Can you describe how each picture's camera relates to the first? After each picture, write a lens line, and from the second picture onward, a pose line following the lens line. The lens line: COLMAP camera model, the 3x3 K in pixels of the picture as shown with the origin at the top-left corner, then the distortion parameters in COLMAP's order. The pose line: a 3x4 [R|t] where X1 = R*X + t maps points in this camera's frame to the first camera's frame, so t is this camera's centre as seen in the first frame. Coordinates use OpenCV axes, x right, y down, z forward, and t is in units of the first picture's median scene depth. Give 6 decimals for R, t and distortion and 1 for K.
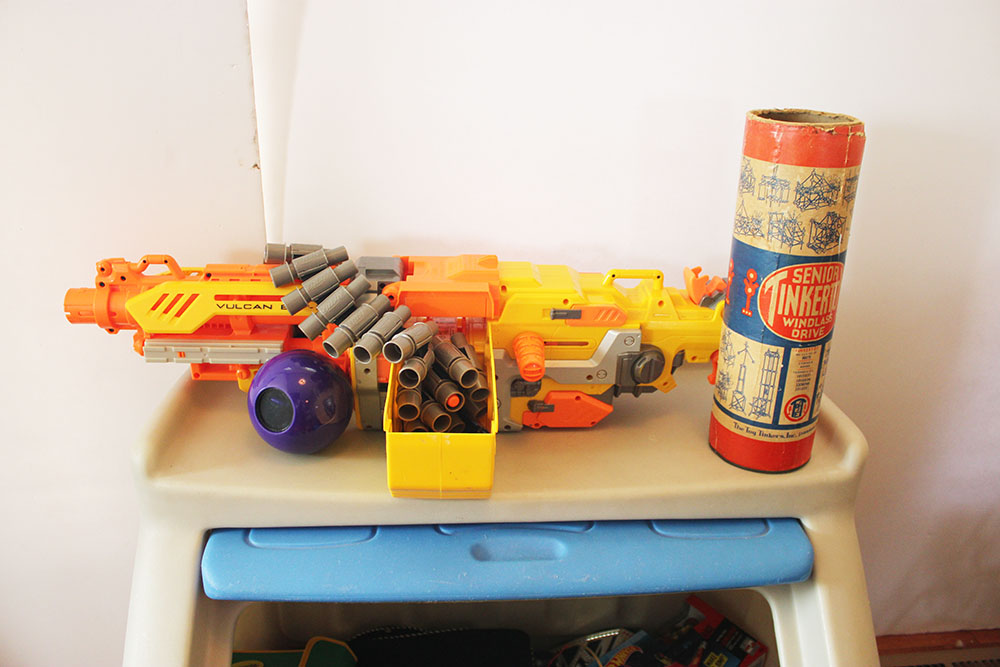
lens RADIAL K [[940.0, 0, 500.0], [0, 940.0, 333.5], [0, 0, 1]] dist [-0.205288, 0.229819]
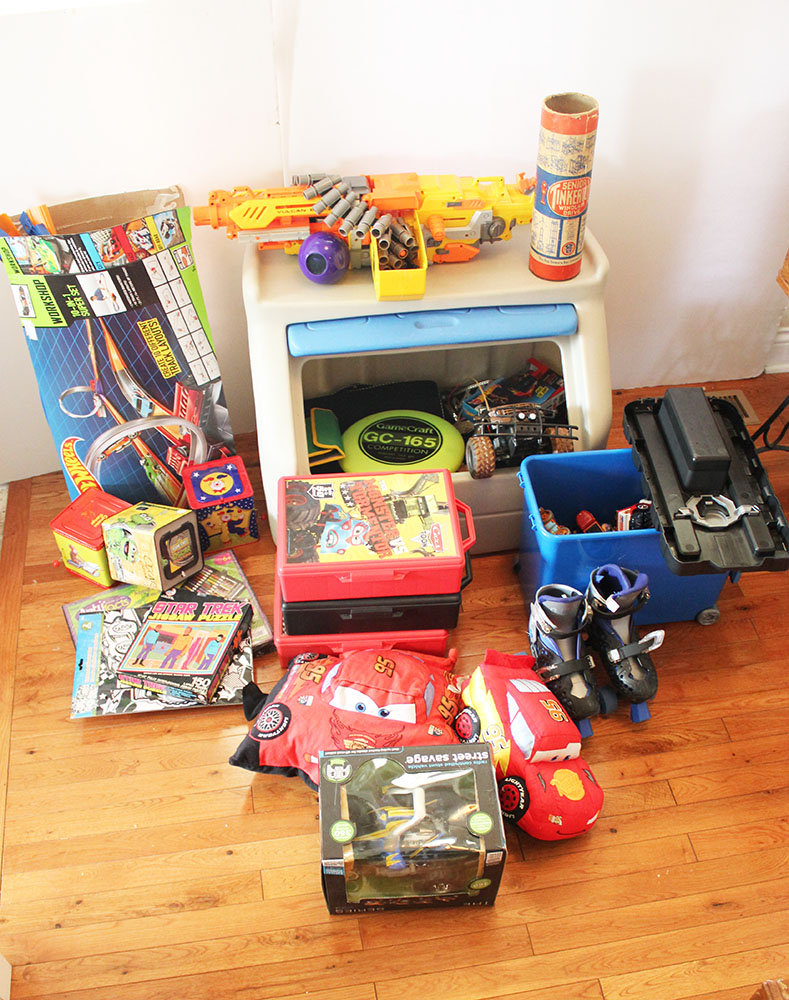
lens RADIAL K [[867.2, 0, 394.5], [0, 867.2, 500.0], [0, 0, 1]] dist [-0.065228, 0.003633]
pose [[0.998159, -0.060655, 0.000239, -0.096296], [0.056222, 0.926669, 0.371650, -0.128218], [-0.022764, -0.370952, 0.928373, -0.939255]]
